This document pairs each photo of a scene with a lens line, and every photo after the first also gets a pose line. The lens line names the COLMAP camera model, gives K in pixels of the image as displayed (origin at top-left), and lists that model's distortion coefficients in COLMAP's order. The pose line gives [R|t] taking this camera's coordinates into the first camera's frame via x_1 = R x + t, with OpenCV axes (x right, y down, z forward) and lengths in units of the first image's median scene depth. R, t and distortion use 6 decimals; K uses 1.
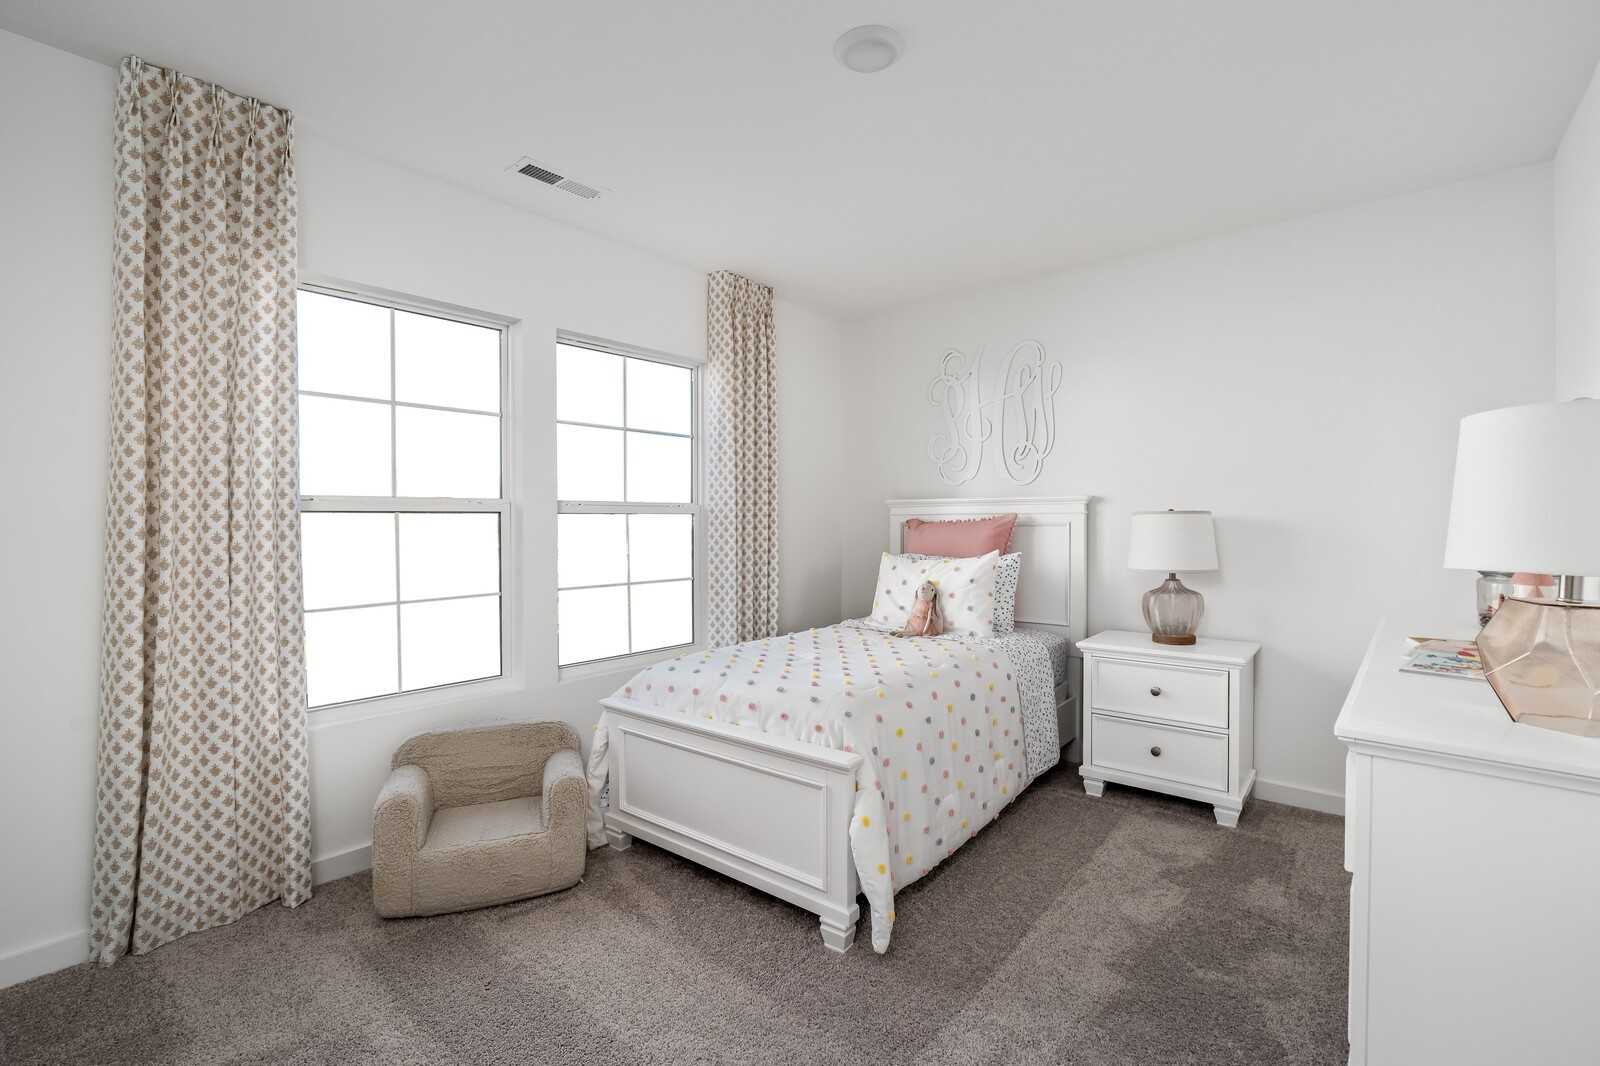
lens RADIAL K [[728.3, 0, 800.0], [0, 728.3, 533.0], [0, 0, 1]] dist [-0.000984, 0.000041]
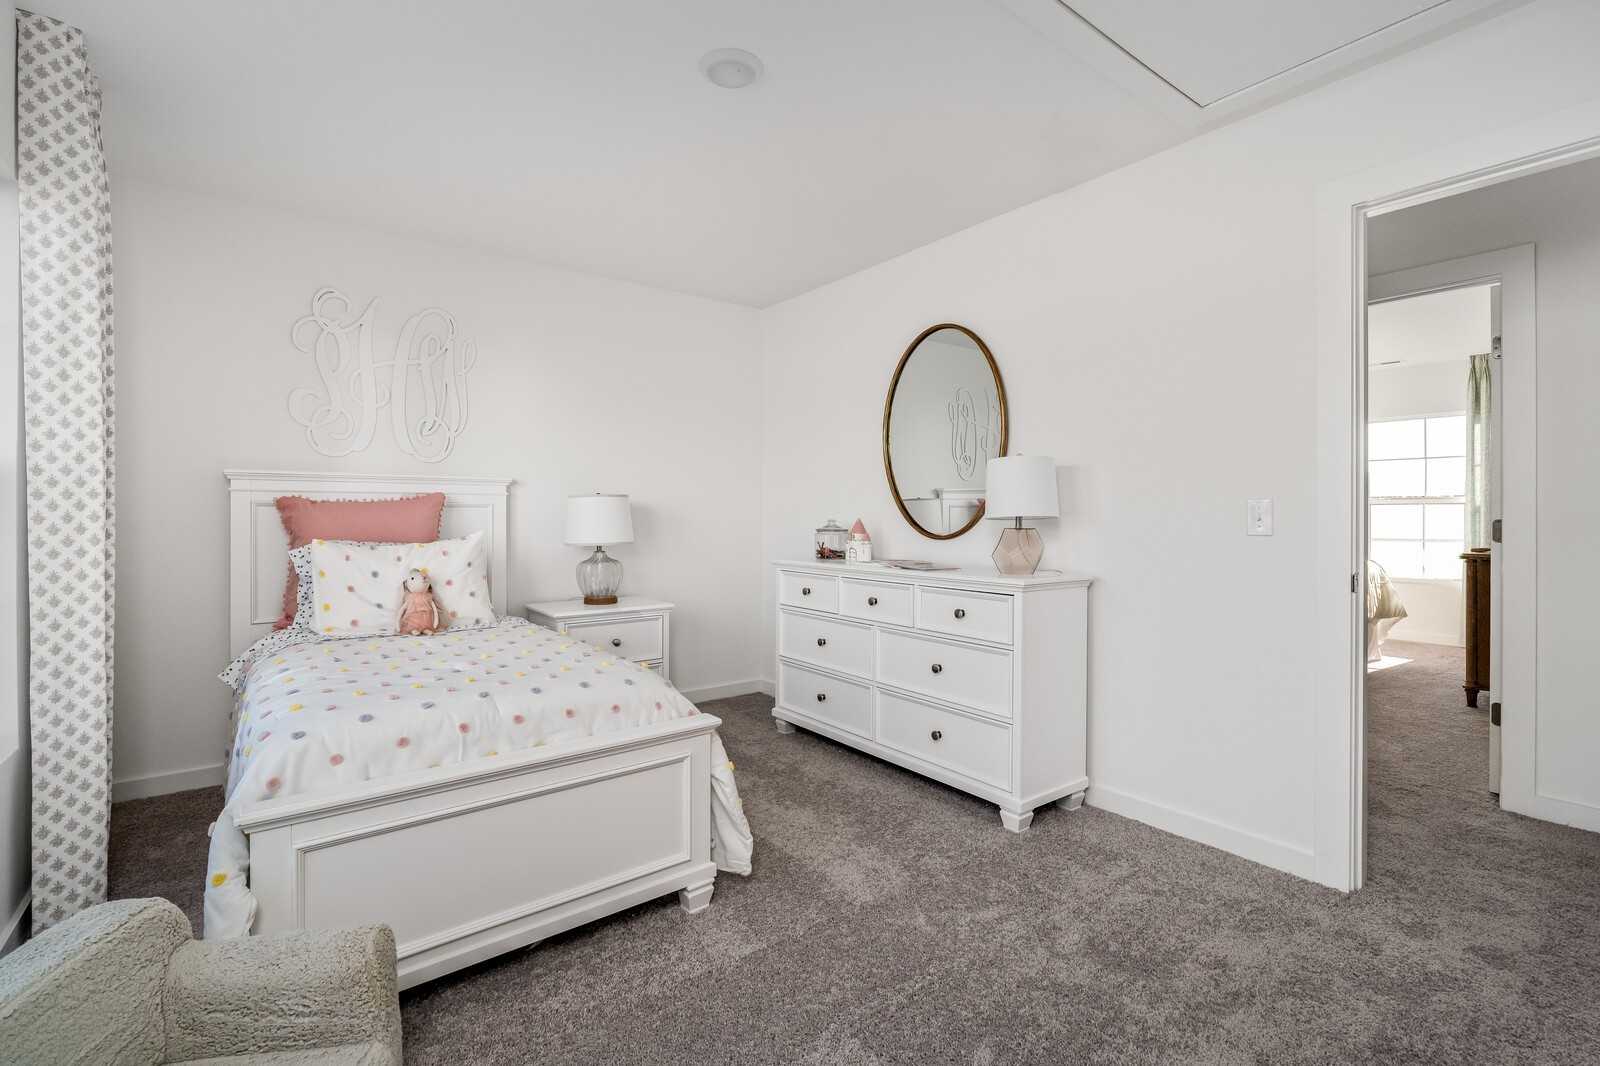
lens RADIAL K [[717.5, 0, 807.6], [0, 717.5, 523.5], [0, 0, 1]] dist [-0.000066, 0.000200]
pose [[0.216702, -0.009009, 0.976196, -0.558235], [0.016058, 0.999855, 0.005662, 0.015813], [-0.976106, 0.014448, 0.216815, 0.387586]]
